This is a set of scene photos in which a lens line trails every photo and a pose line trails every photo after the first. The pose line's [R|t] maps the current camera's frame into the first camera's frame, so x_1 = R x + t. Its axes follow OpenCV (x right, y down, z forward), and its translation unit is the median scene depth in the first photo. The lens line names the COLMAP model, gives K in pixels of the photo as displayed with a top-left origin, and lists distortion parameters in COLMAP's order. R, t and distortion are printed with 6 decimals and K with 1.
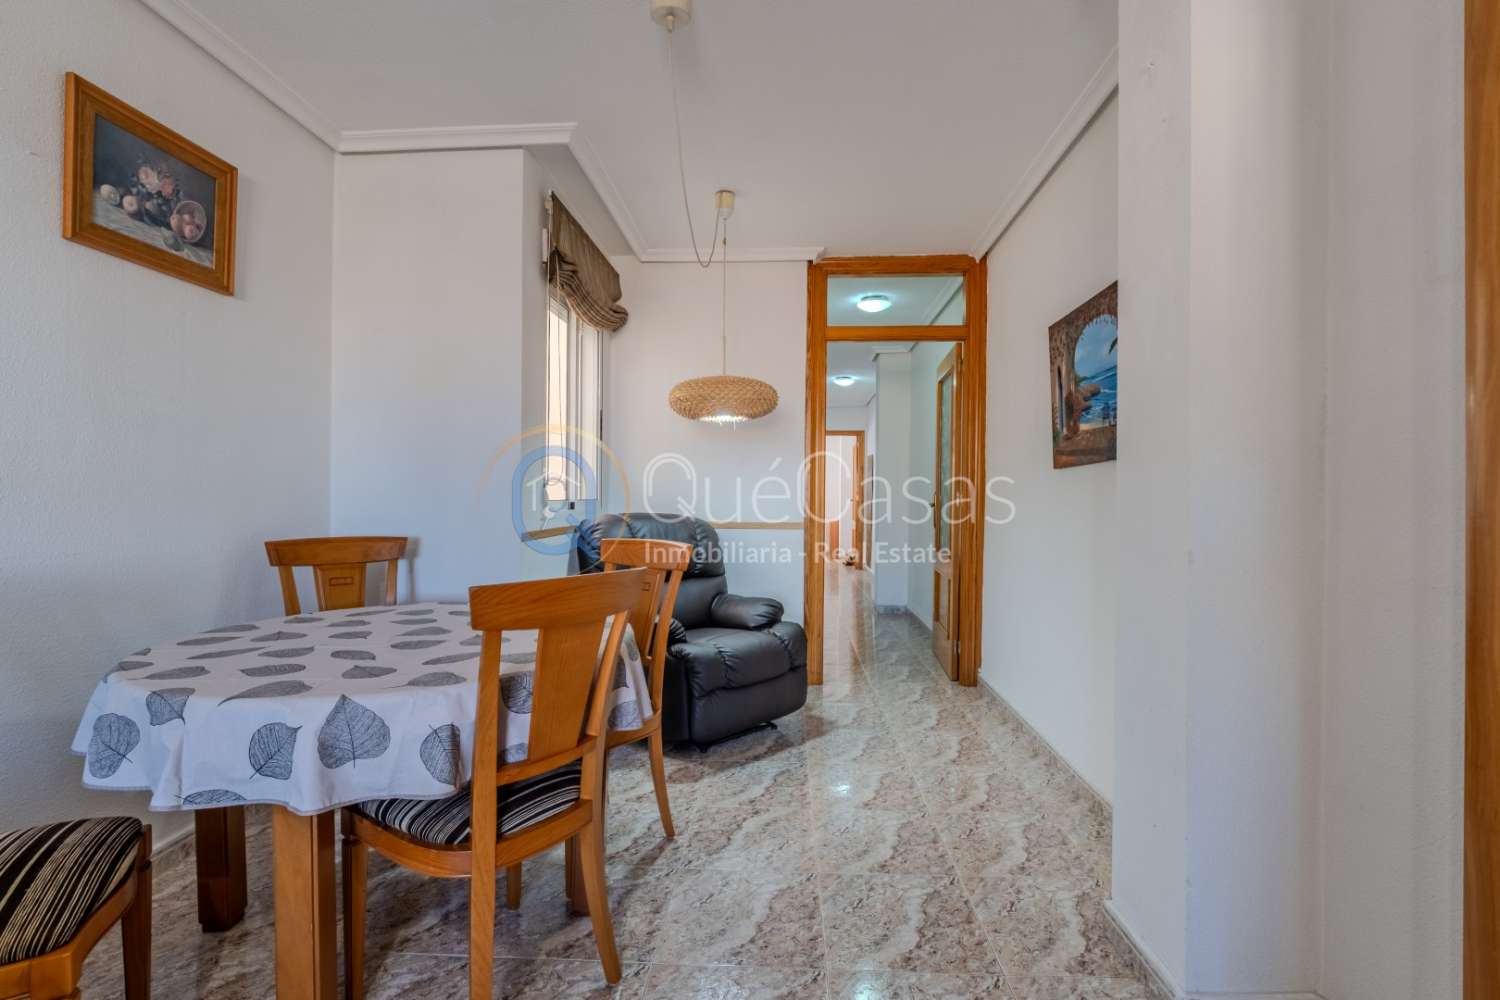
lens RADIAL K [[679.6, 0, 750.0], [0, 679.6, 500.0], [0, 0, 1]] dist [-0.003410, -0.000222]
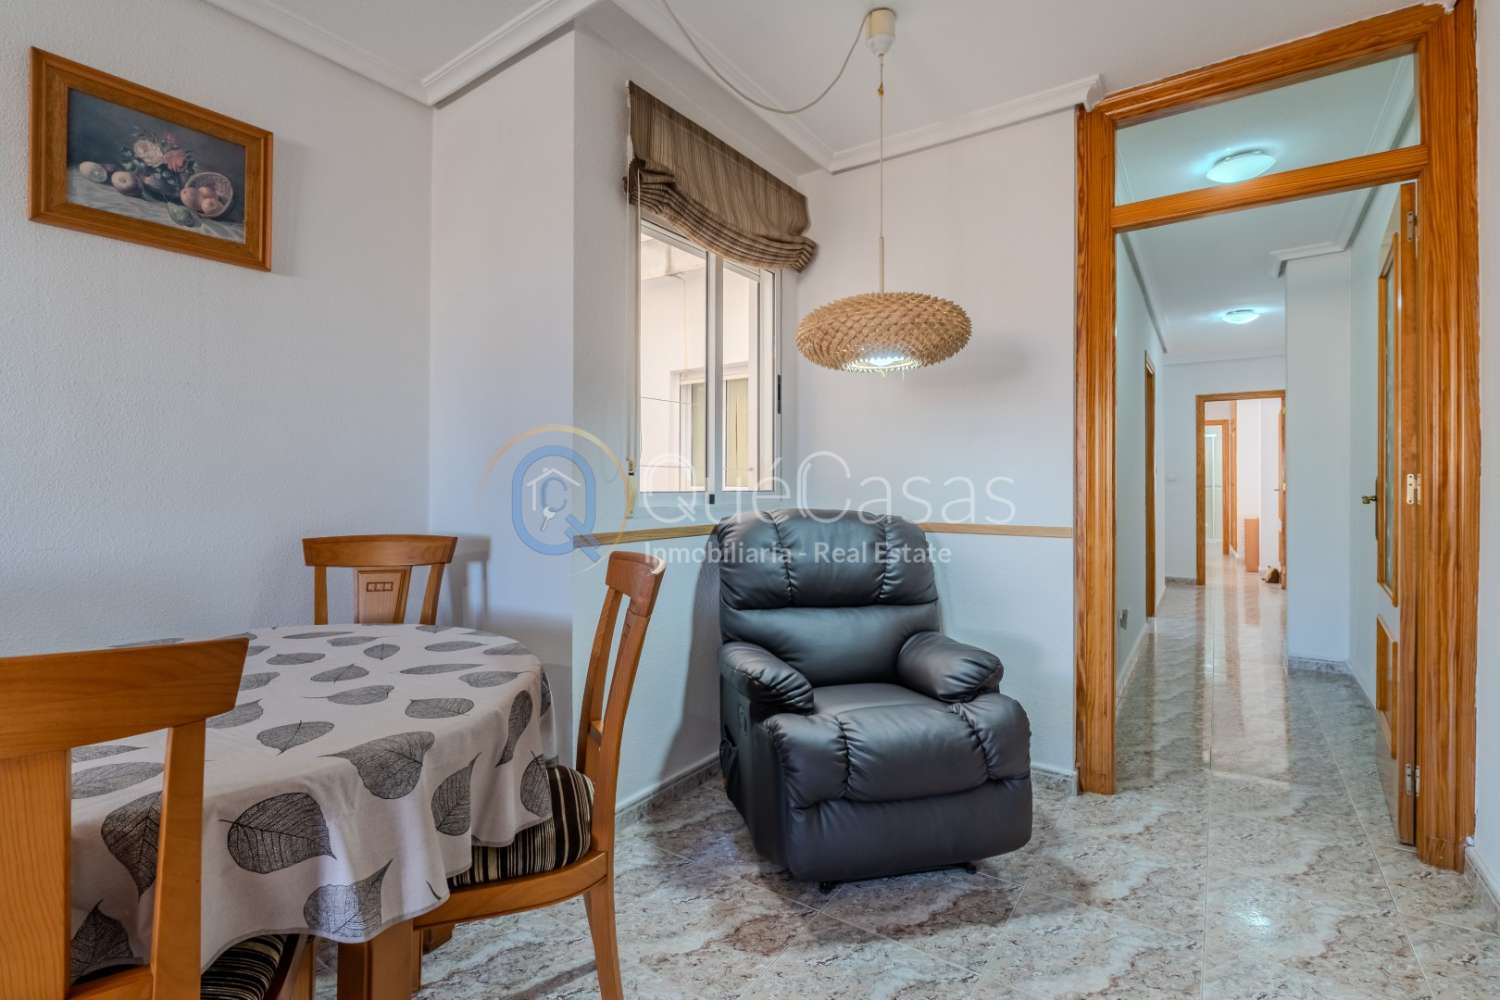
lens RADIAL K [[699.9, 0, 726.4], [0, 699.9, 481.2], [0, 0, 1]] dist [-0.006252, -0.000730]
pose [[0.850498, -0.009595, -0.525891, 0.227021], [0.002062, 0.999887, -0.014908, 0.000082], [0.525975, 0.011595, 0.850421, 0.453546]]
